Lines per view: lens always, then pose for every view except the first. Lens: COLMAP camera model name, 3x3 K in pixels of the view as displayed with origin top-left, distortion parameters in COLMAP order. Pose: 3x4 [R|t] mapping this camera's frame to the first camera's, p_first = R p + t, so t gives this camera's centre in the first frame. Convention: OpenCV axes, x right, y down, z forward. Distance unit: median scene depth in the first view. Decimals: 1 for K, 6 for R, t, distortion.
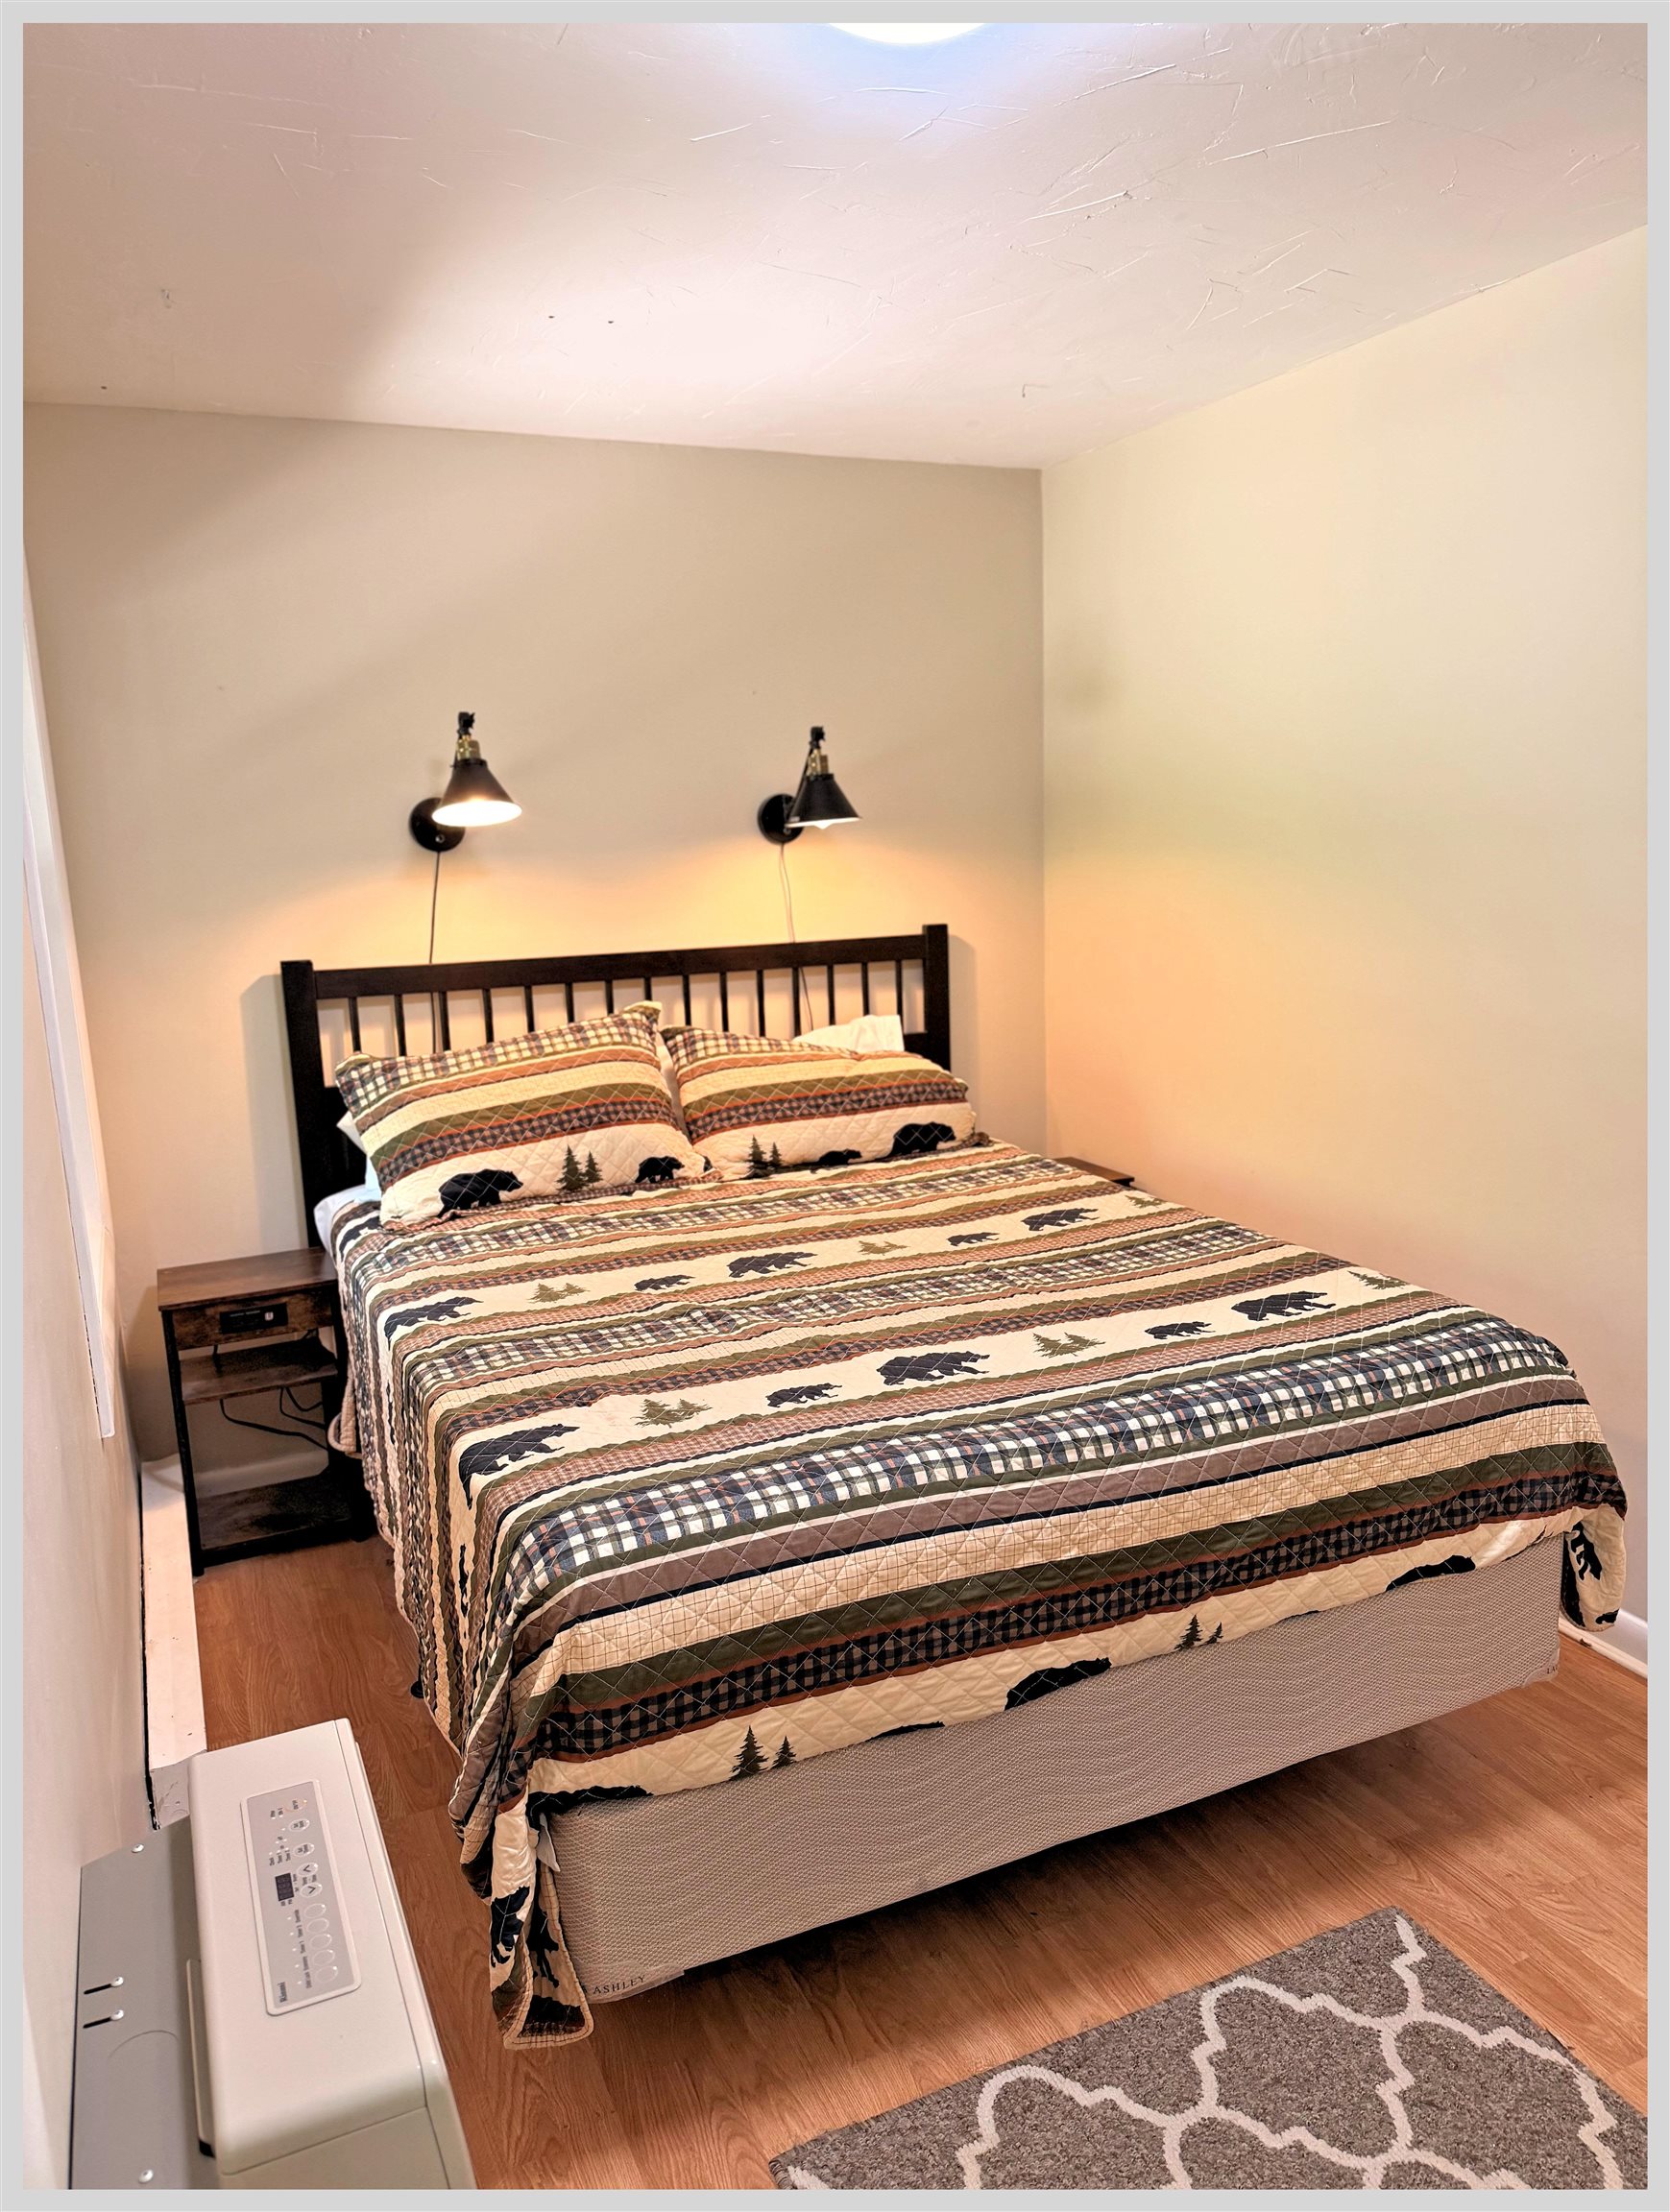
lens RADIAL K [[1529.7, 0, 820.4], [0, 1529.7, 1094.3], [0, 0, 1]] dist [0.115464, -0.146774]
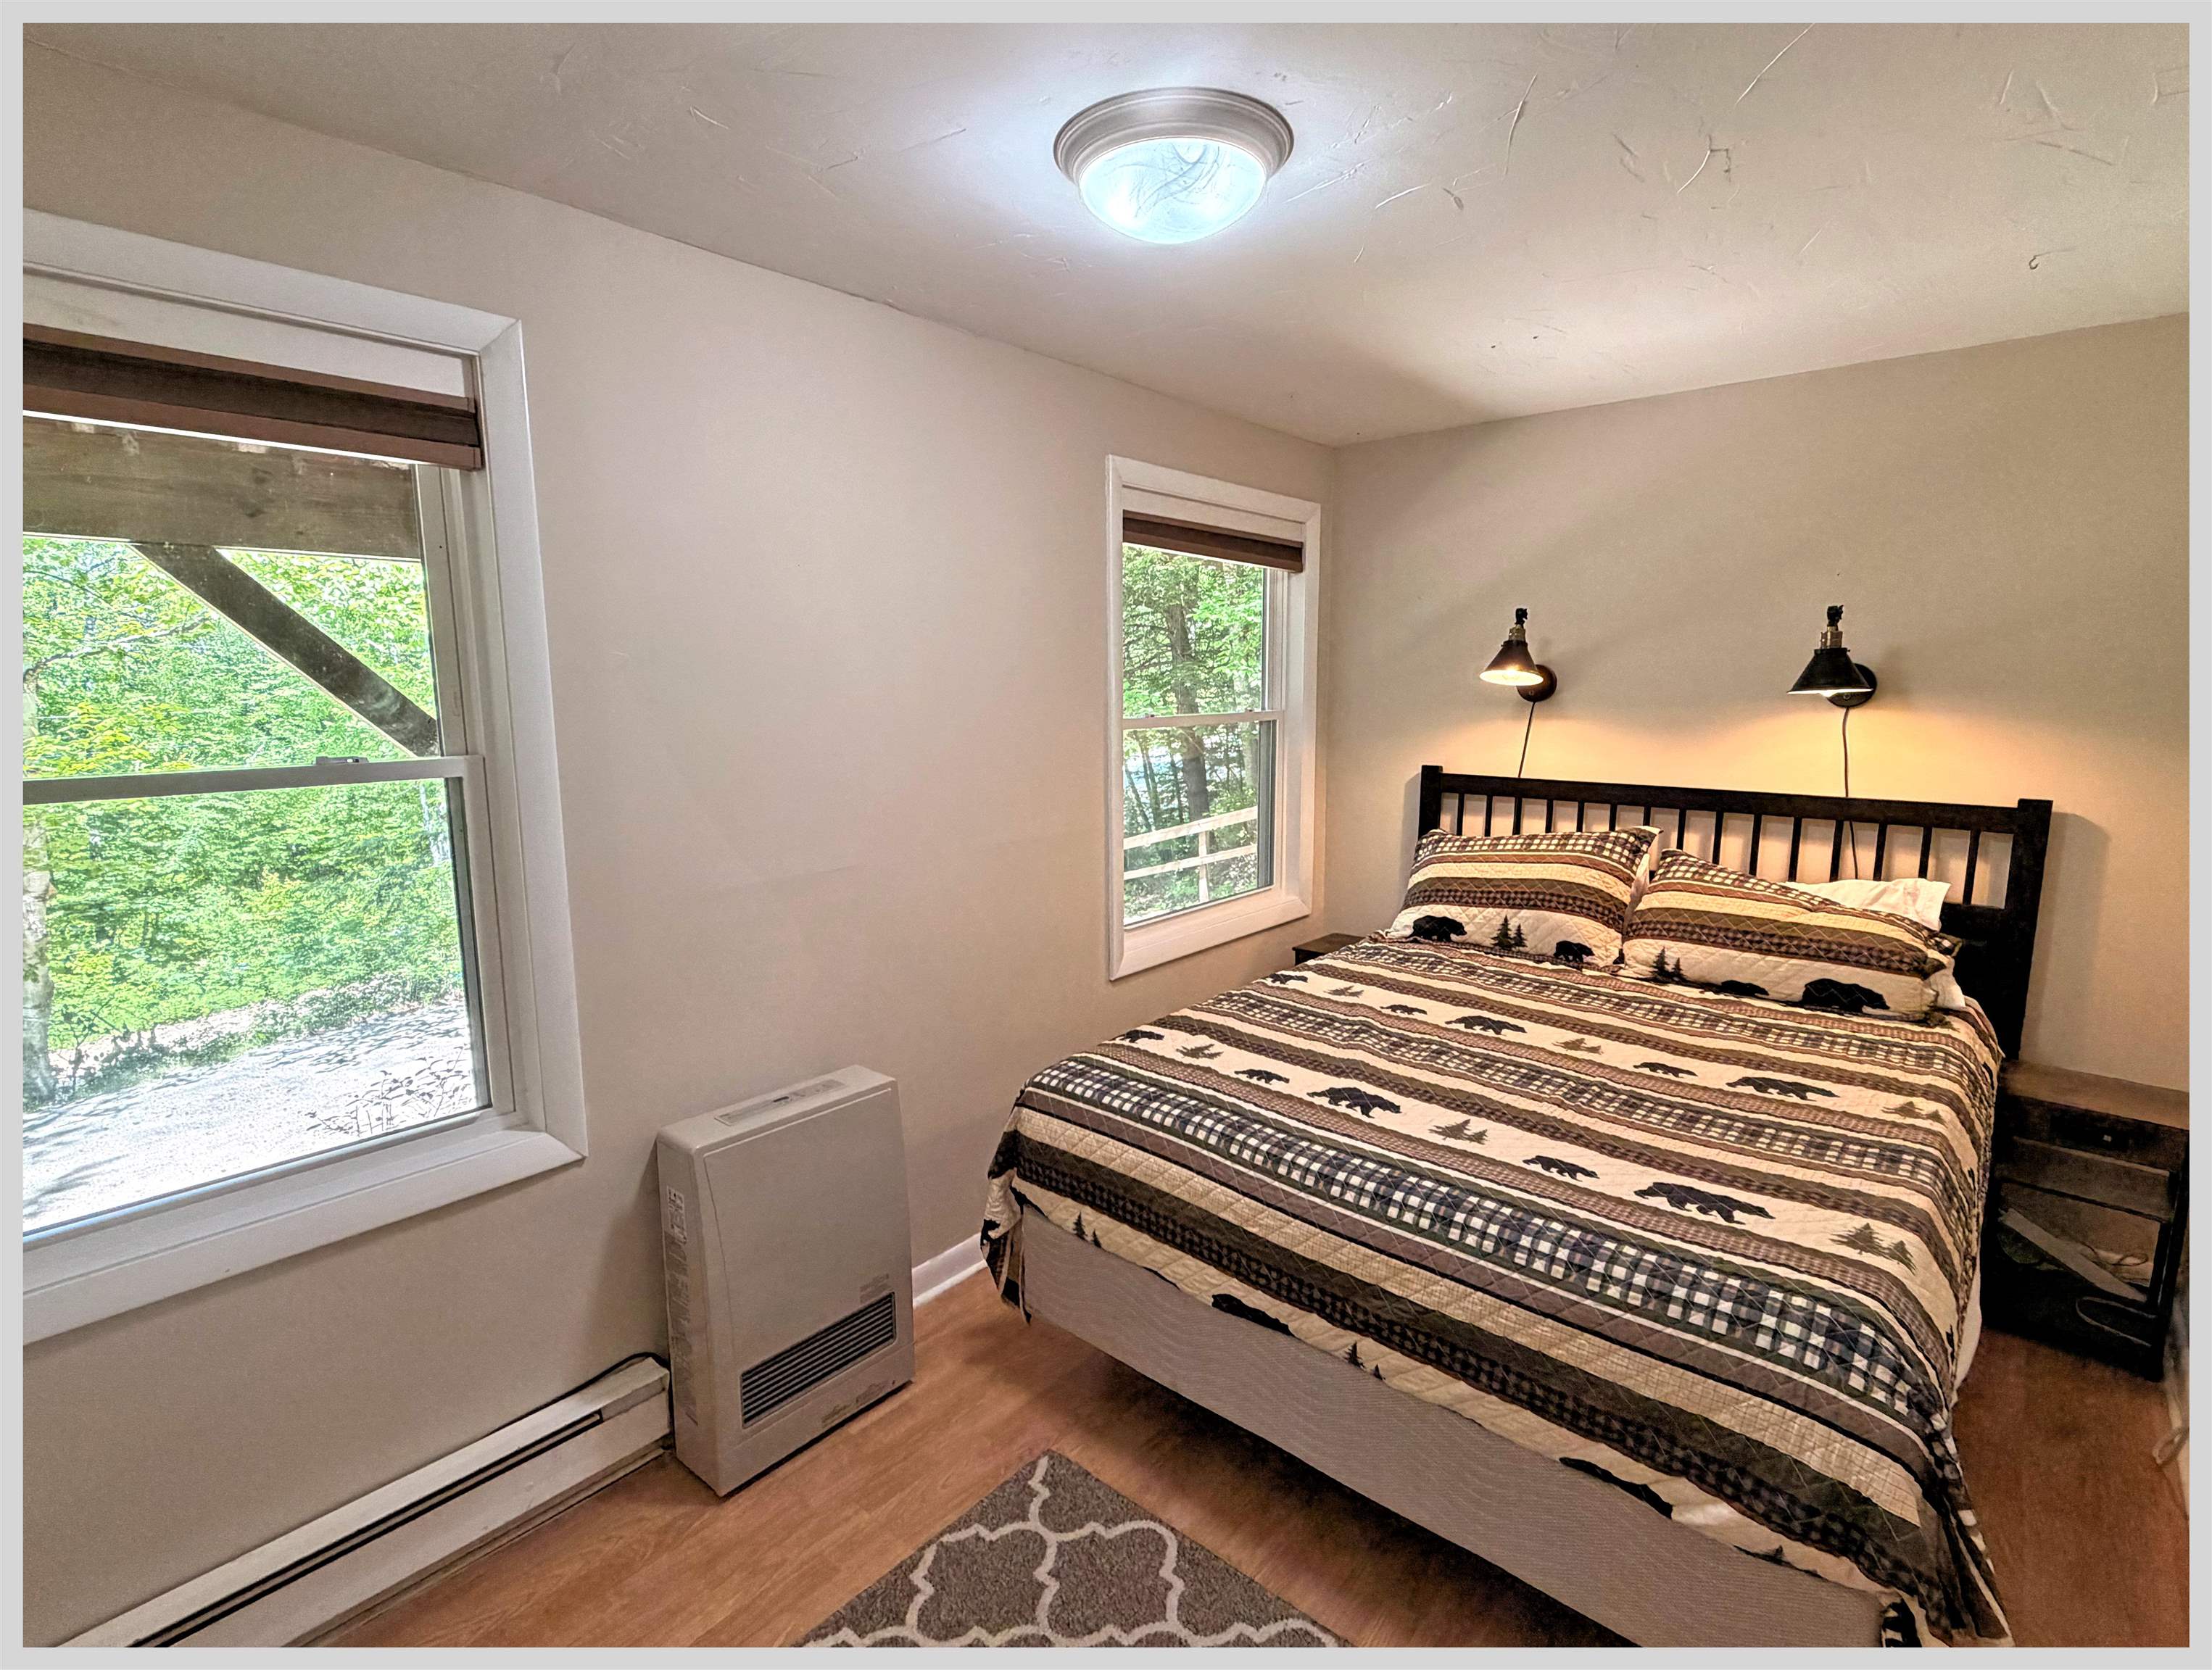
lens RADIAL K [[1078.7, 0, 1108.9], [0, 1078.7, 824.8], [0, 0, 1]] dist [-0.001385, 0.021018]
pose [[0.418275, 0.156030, -0.894819, 0.627292], [-0.164383, 0.981872, 0.094370, -0.092391], [0.893322, 0.107621, 0.436341, 0.278523]]
